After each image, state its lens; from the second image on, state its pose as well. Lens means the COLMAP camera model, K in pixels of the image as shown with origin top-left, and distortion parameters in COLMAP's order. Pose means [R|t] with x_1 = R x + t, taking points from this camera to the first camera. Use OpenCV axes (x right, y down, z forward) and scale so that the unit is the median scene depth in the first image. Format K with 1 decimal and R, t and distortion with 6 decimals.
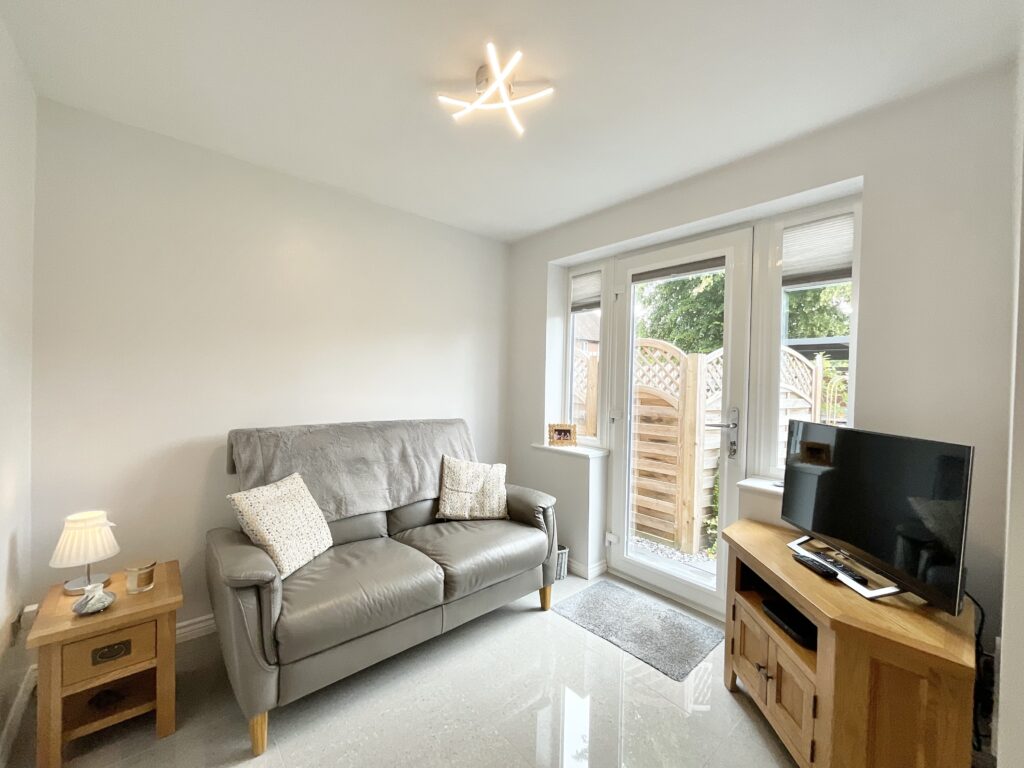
lens RADIAL K [[413.2, 0, 512.0], [0, 413.2, 384.0], [0, 0, 1]] dist [-0.001368, 0.000105]
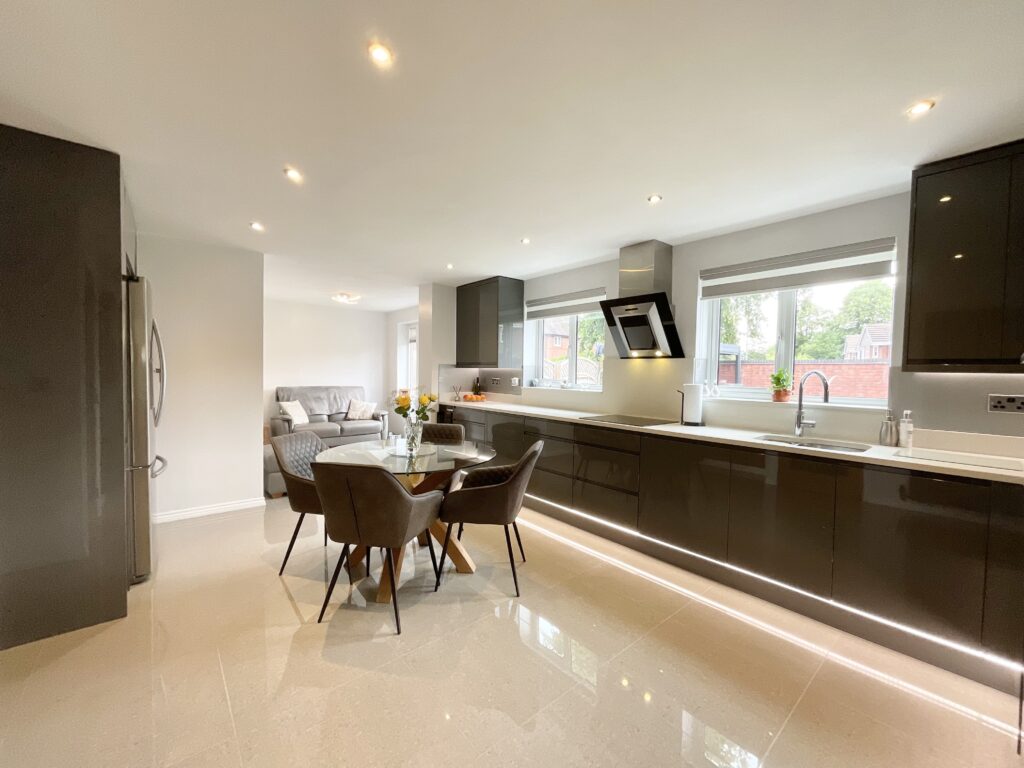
lens RADIAL K [[413.2, 0, 512.0], [0, 413.2, 384.0], [0, 0, 1]] dist [-0.001368, 0.000105]
pose [[0.999962, -0.005242, -0.007013, 1.015626], [0.005391, 0.999755, 0.021459, 0.024543], [0.006898, -0.021496, 0.999745, -1.908697]]
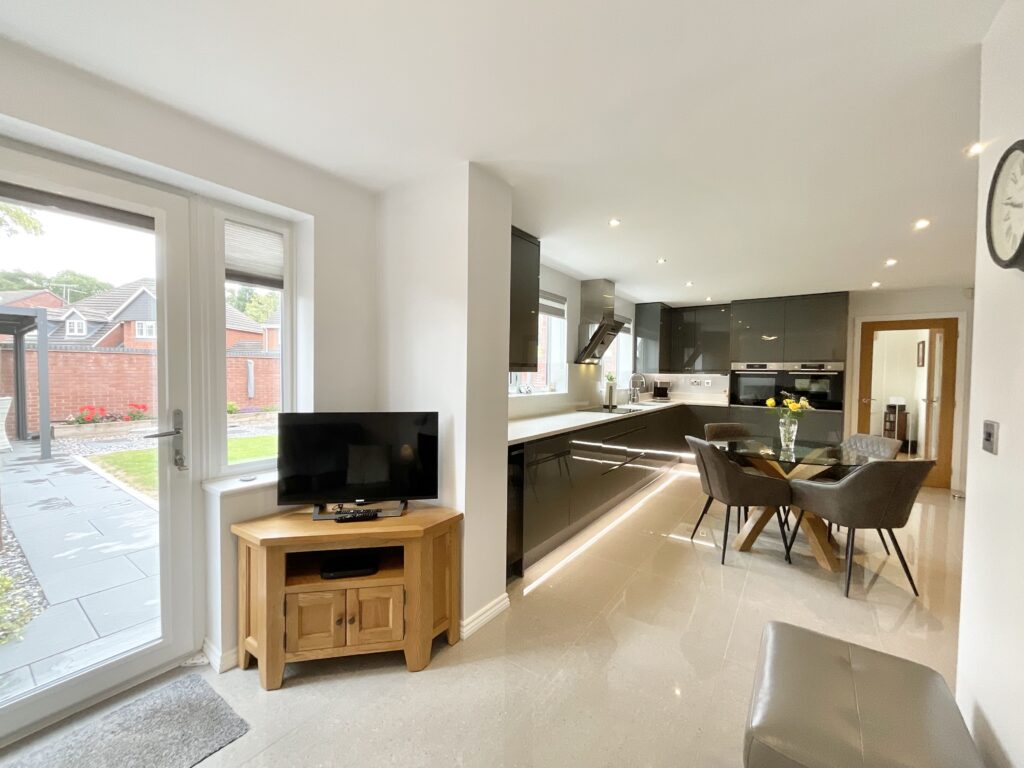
lens RADIAL K [[412.6, 0, 512.0], [0, 412.6, 384.0], [0, 0, 1]] dist [0.001128, 0.000121]
pose [[-0.235606, -0.046523, 0.970734, -0.639411], [-0.006157, 0.998905, 0.046378, -0.054371], [-0.971829, 0.004950, -0.235635, 0.805543]]
